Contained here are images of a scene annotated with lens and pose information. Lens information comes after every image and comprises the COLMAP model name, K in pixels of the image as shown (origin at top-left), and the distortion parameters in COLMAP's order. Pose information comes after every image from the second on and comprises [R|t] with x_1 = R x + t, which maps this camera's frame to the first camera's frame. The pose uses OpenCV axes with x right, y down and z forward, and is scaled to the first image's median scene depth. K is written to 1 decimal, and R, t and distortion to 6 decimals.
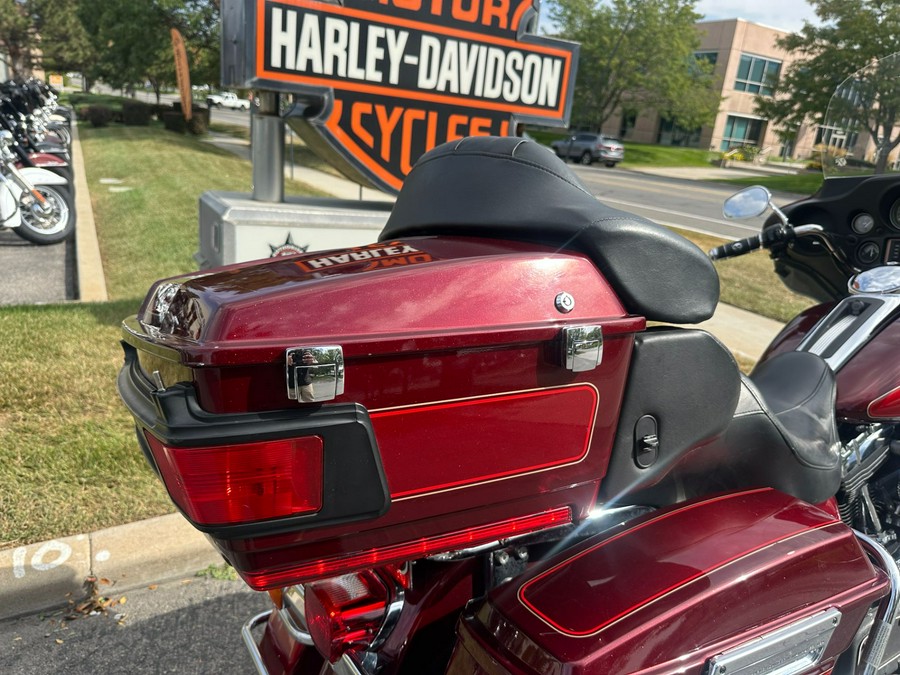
lens RADIAL K [[649.7, 0, 450.0], [0, 649.7, 337.5], [0, 0, 1]] dist [-0.008823, -0.008597]
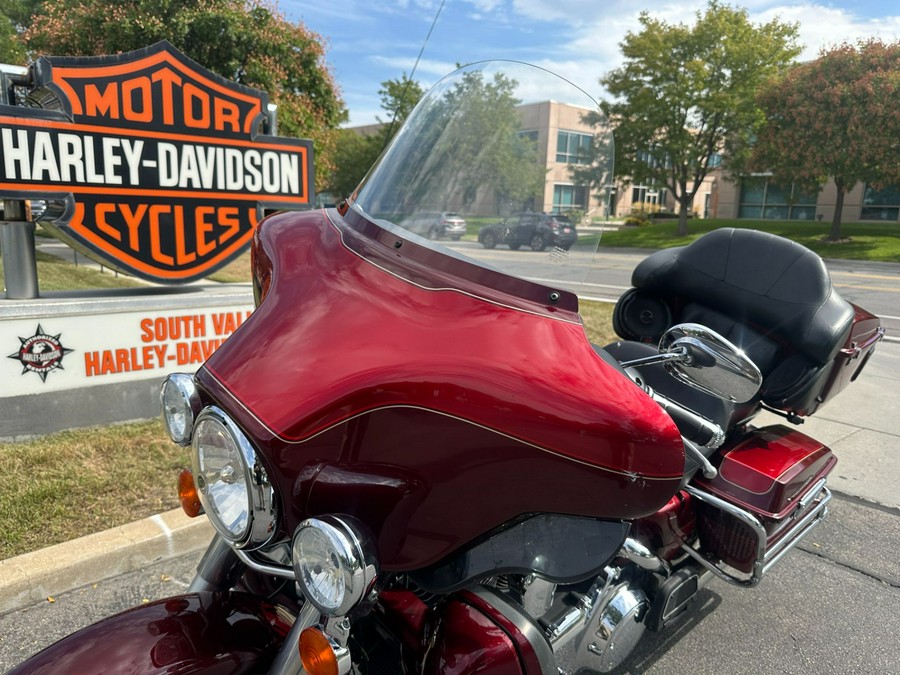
lens RADIAL K [[647.7, 0, 462.4], [0, 647.7, 334.2], [0, 0, 1]] dist [0.001078, -0.023531]
pose [[0.969706, -0.118197, 0.213775, 0.182684], [0.143282, 0.984001, -0.105884, 0.061956], [-0.197840, 0.133307, 0.971127, -0.161619]]
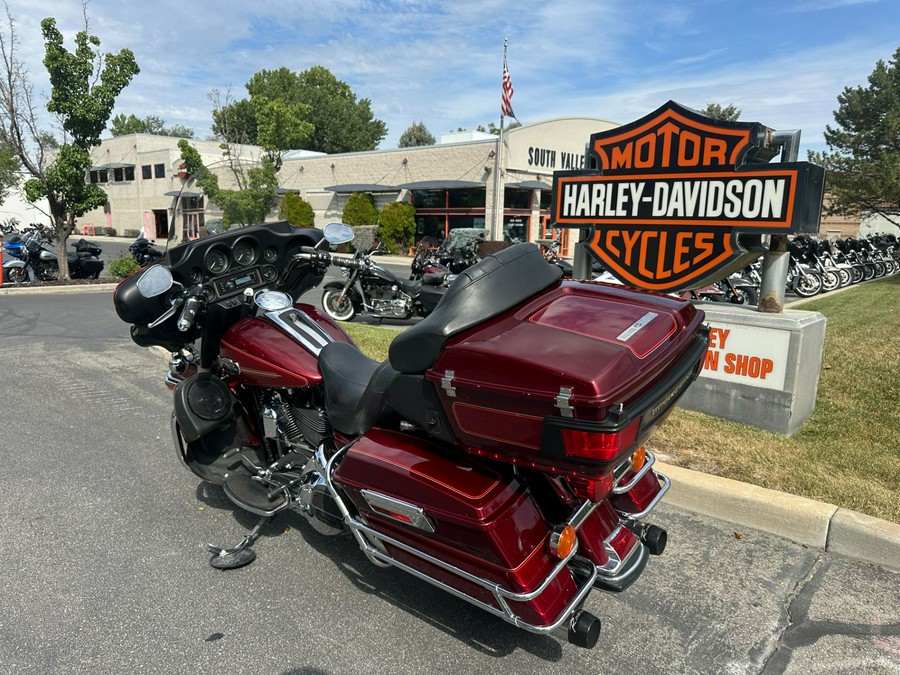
lens RADIAL K [[642.8, 0, 448.9], [0, 642.8, 333.7], [0, 0, 1]] dist [0.008264, -0.019290]
pose [[0.329777, 0.061792, -0.942034, 1.118733], [-0.284499, 0.957971, -0.036757, 0.045283], [0.900171, 0.280130, 0.333497, 0.177727]]
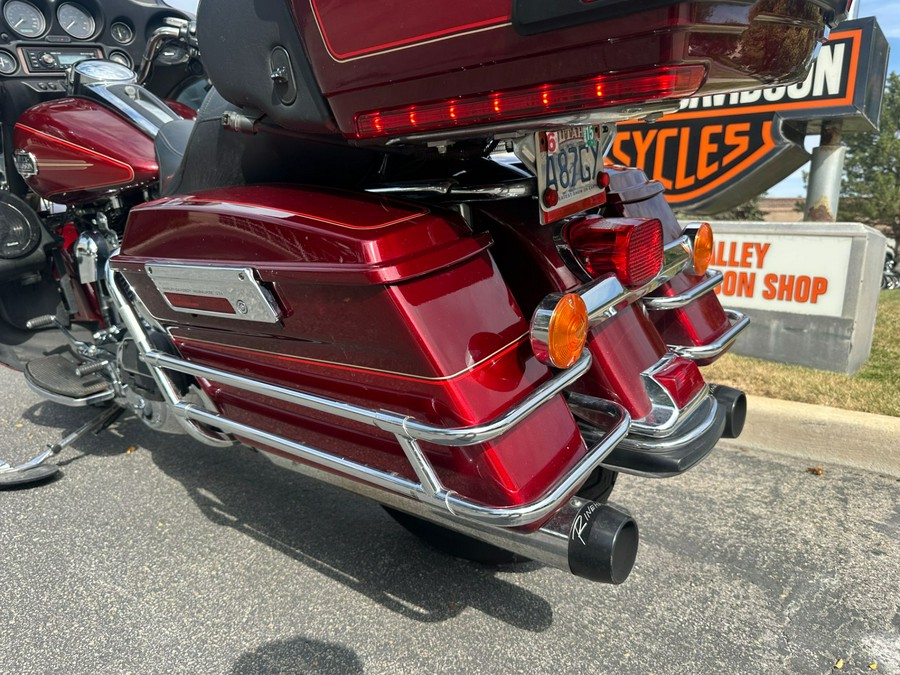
lens RADIAL K [[647.7, 0, 457.5], [0, 647.7, 337.5], [0, 0, 1]] dist [-0.010363, -0.004108]
pose [[0.353813, 0.038741, -0.934513, 0.868636], [-0.303968, 0.949669, -0.075715, 0.193507], [0.884545, 0.310851, 0.347781, 0.371463]]
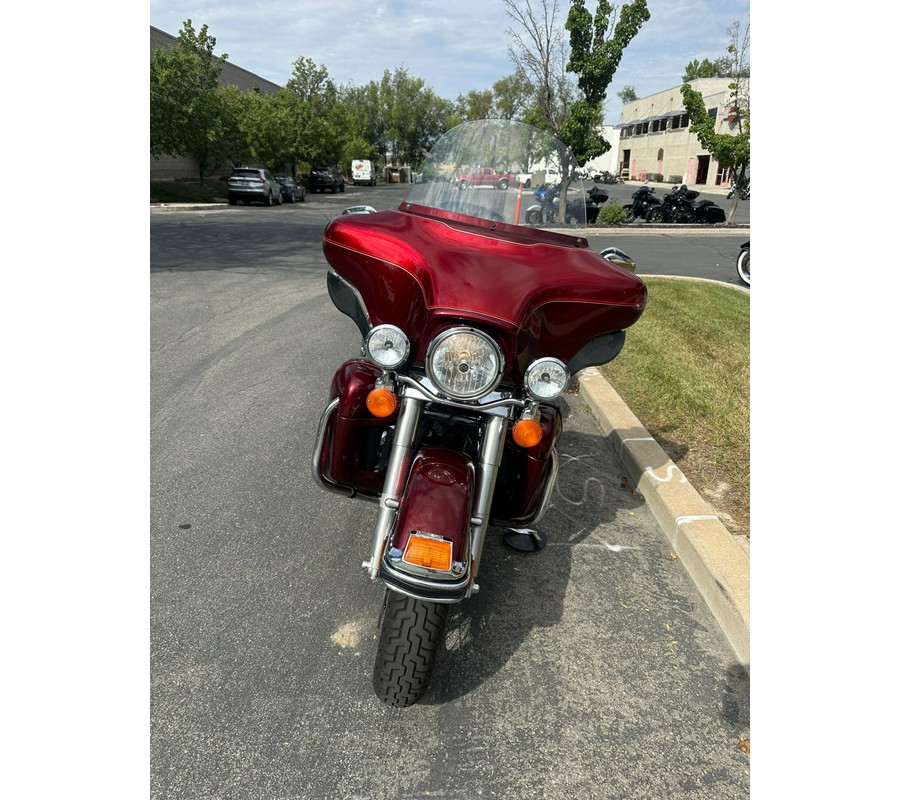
lens RADIAL K [[573.0, 0, 446.9], [0, 573.0, 398.6], [0, 0, 1]] dist [-0.005093, -0.005586]
pose [[-0.486728, 0.236050, -0.841057, 0.885285], [-0.316311, 0.849840, 0.421567, -0.199179], [0.814275, 0.471224, -0.338976, 0.730492]]
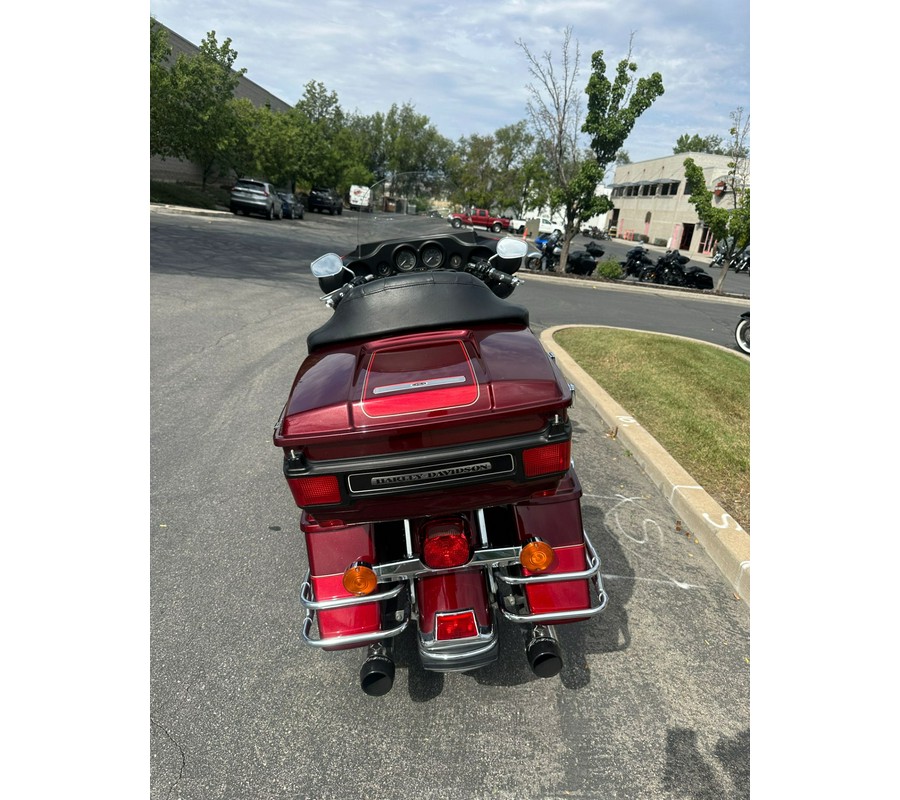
lens RADIAL K [[573.2, 0, 450.0], [0, 573.2, 400.0], [0, 0, 1]] dist [-0.000220, -0.013820]
pose [[-0.454081, 0.140190, -0.879862, 1.013252], [-0.428186, 0.831685, 0.353492, -0.150578], [0.781324, 0.537258, -0.317625, 0.610940]]
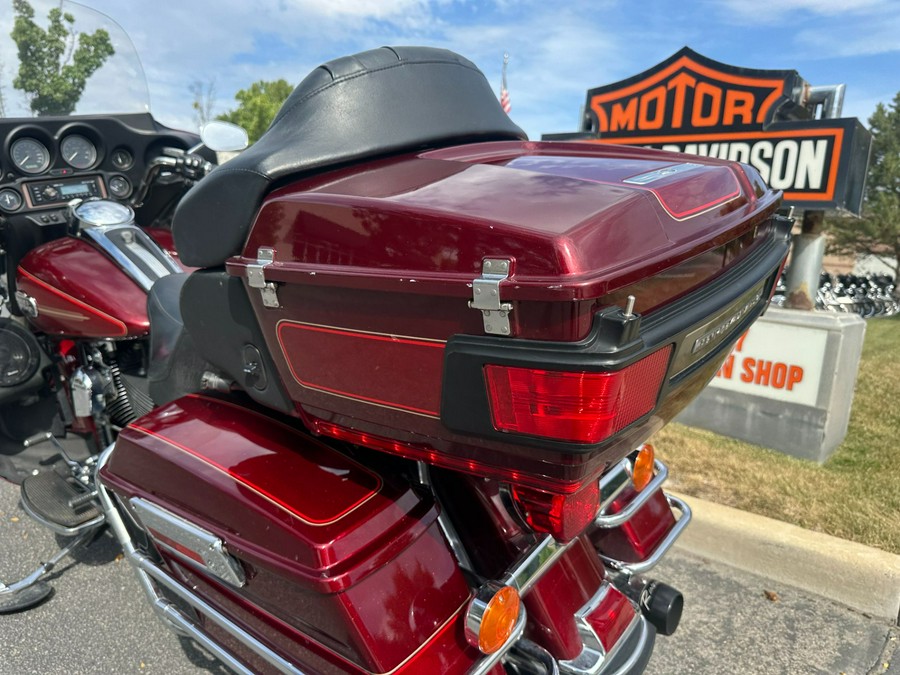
lens RADIAL K [[649.7, 0, 450.0], [0, 649.7, 337.5], [0, 0, 1]] dist [-0.008823, -0.008597]
pose [[0.344673, 0.048113, -0.937489, 0.899654], [-0.332762, 0.940095, -0.074095, 0.080328], [0.877764, 0.337499, 0.340036, 0.341619]]
